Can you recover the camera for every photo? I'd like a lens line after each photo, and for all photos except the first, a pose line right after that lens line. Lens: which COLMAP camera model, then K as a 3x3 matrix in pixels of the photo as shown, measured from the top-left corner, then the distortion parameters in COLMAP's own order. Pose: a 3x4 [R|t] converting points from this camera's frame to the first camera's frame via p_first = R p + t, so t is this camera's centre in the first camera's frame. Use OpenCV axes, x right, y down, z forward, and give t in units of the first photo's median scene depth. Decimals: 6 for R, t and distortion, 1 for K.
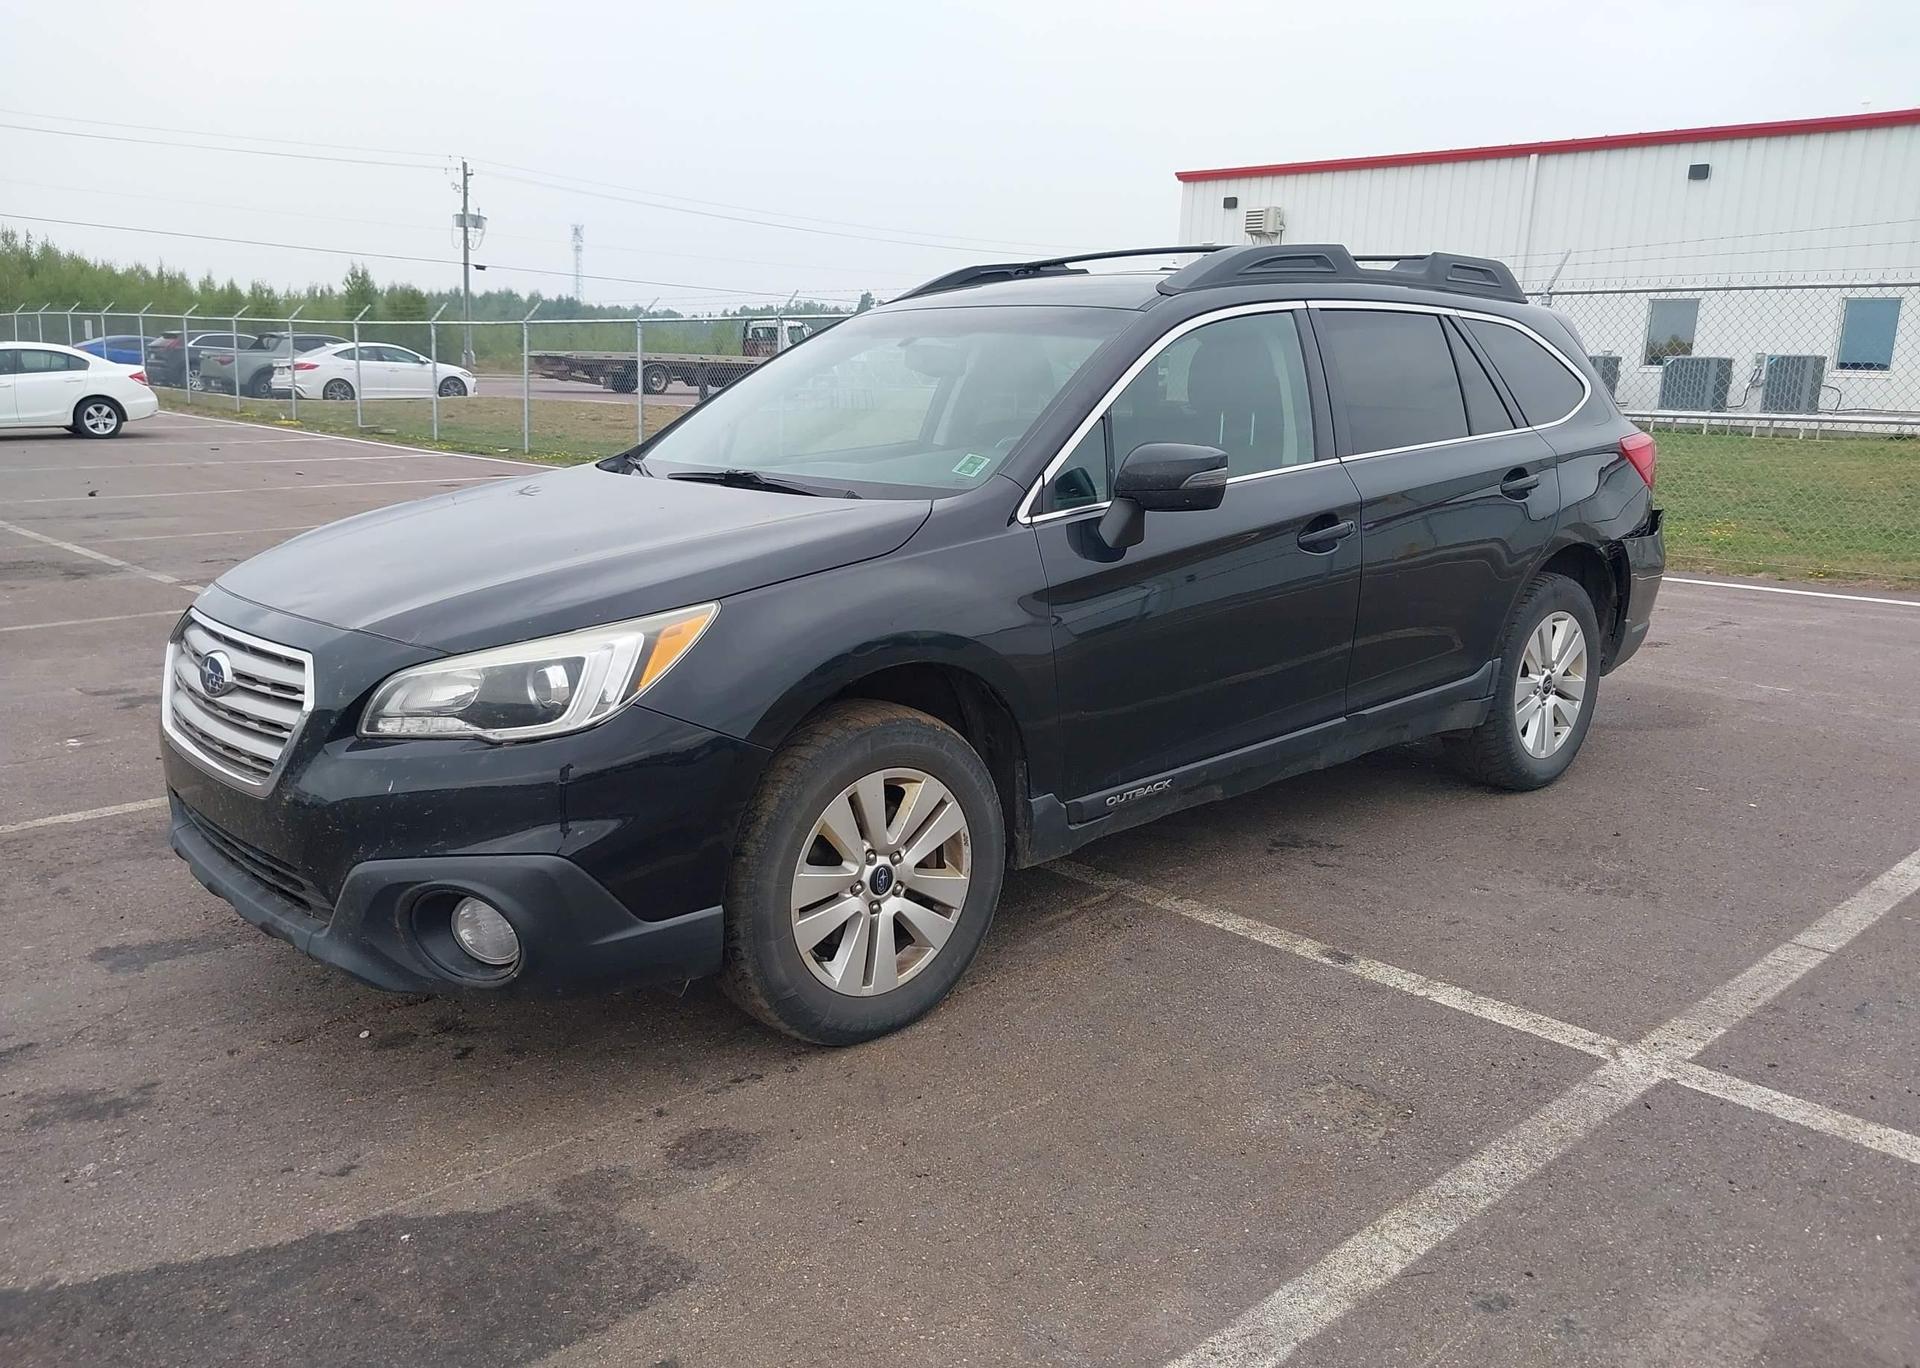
lens RADIAL K [[1467.2, 0, 966.9], [0, 1467.2, 677.6], [0, 0, 1]] dist [0.006799, -0.002633]
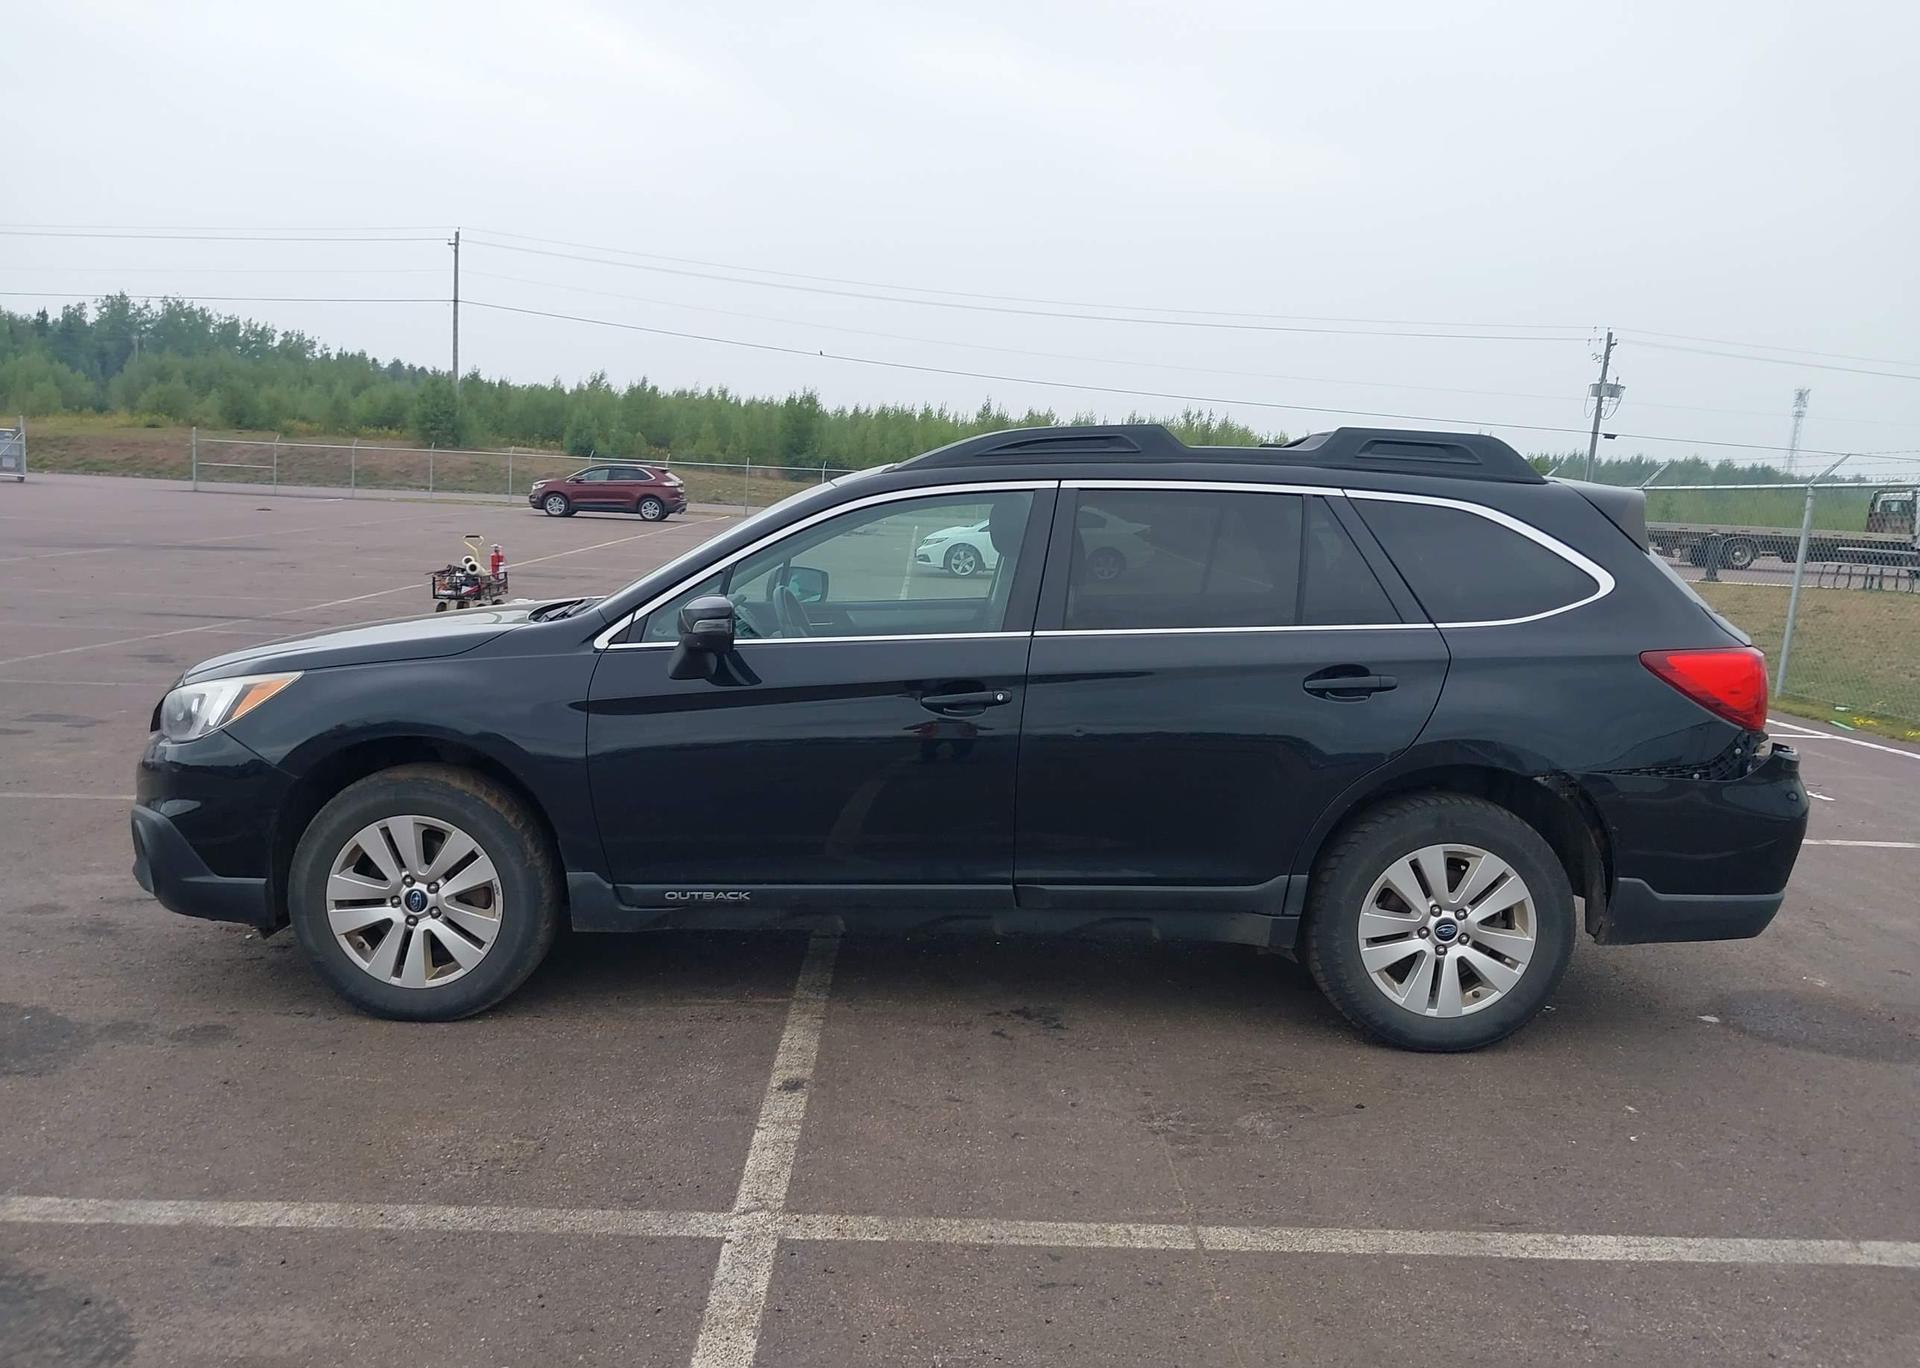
lens RADIAL K [[1490.9, 0, 966.8], [0, 1490.9, 680.0], [0, 0, 1]] dist [0.005563, -0.001706]
pose [[0.741243, 0.094734, -0.664518, 1.108777], [-0.167760, 0.984719, -0.046747, -0.072766], [0.649935, 0.146131, 0.745808, 0.267003]]
